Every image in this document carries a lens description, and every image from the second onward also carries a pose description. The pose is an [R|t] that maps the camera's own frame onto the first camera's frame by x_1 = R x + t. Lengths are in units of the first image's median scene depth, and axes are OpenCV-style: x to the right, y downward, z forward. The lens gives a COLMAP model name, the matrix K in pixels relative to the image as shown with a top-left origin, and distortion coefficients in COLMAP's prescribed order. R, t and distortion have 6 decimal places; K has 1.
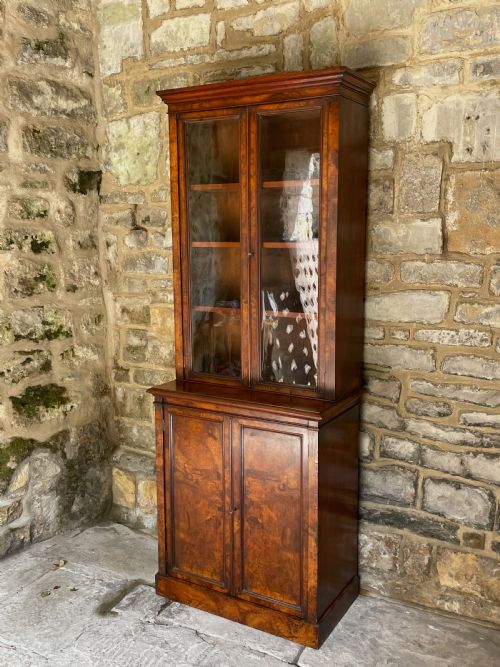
lens RADIAL K [[653.9, 0, 251.3], [0, 653.9, 331.0], [0, 0, 1]] dist [0.101105, -0.157077]
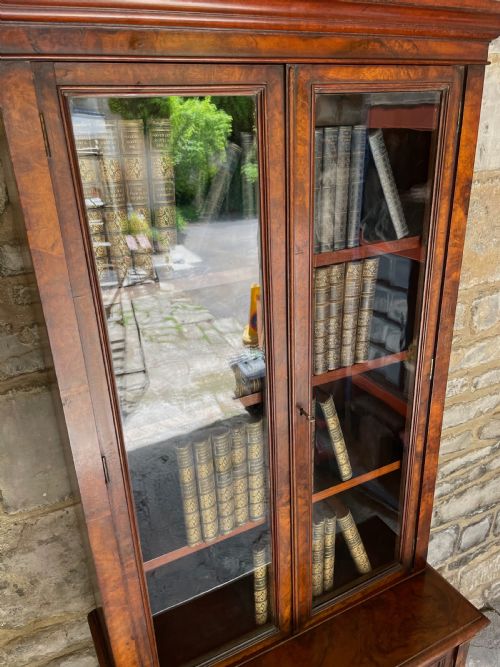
lens RADIAL K [[510.2, 0, 249.0], [0, 510.2, 330.6], [0, 0, 1]] dist [0.052259, -0.081052]
pose [[0.544153, -0.333261, 0.769958, -0.260074], [0.168168, 0.942424, 0.289061, -0.267840], [-0.821960, -0.027811, 0.568867, 0.793473]]
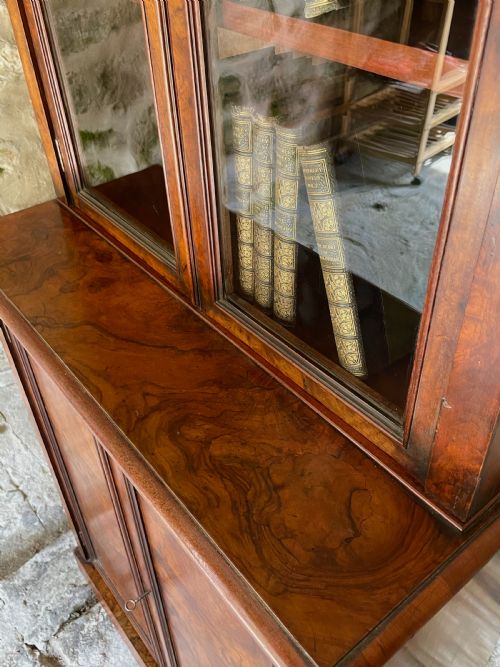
lens RADIAL K [[606.0, 0, 250.0], [0, 606.0, 331.0], [0, 0, 1]] dist [0.065764, -0.092692]
pose [[0.931589, 0.211457, -0.295681, 0.099757], [-0.029824, 0.855119, 0.517574, -0.040513], [0.362287, -0.473348, 0.802926, 0.783149]]
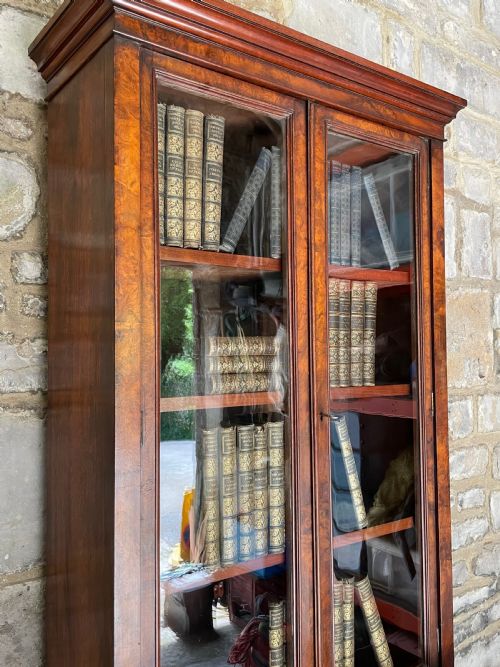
lens RADIAL K [[606.0, 0, 250.0], [0, 606.0, 331.0], [0, 0, 1]] dist [0.065764, -0.092692]
pose [[0.396157, 0.034643, 0.917529, -0.380794], [0.150458, 0.983331, -0.102090, -0.133600], [-0.905772, 0.178493, 0.384341, 0.836961]]
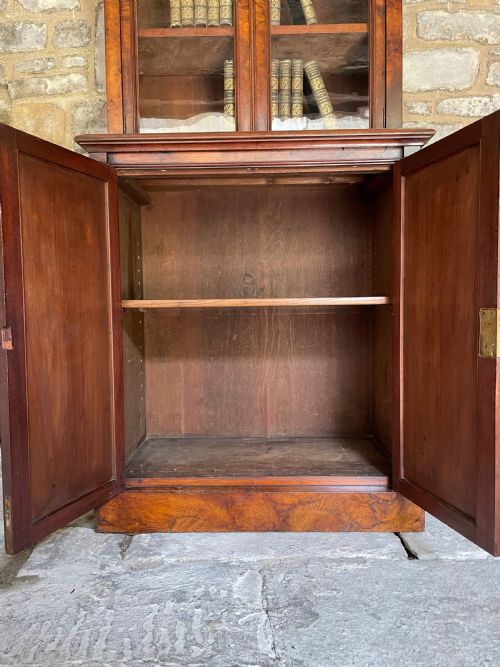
lens RADIAL K [[506.4, 0, 251.4], [0, 506.4, 331.8], [0, 0, 1]] dist [0.084243, -0.117659]
pose [[0.876290, -0.031032, 0.480783, -0.242338], [0.082585, 0.992828, -0.086441, 0.299066], [-0.474653, 0.115453, 0.872568, 0.589494]]
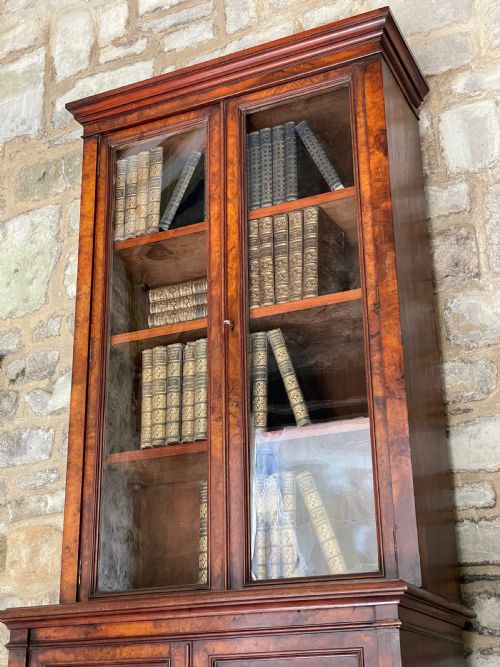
lens RADIAL K [[1004.8, 0, 248.8], [0, 1004.8, 330.3], [0, 0, 1]] dist [0.124904, -0.363145]
pose [[0.995966, 0.024487, 0.086321, -0.051703], [0.022918, 0.860706, -0.508587, 0.282242], [-0.086751, 0.508514, 0.856673, 0.296712]]
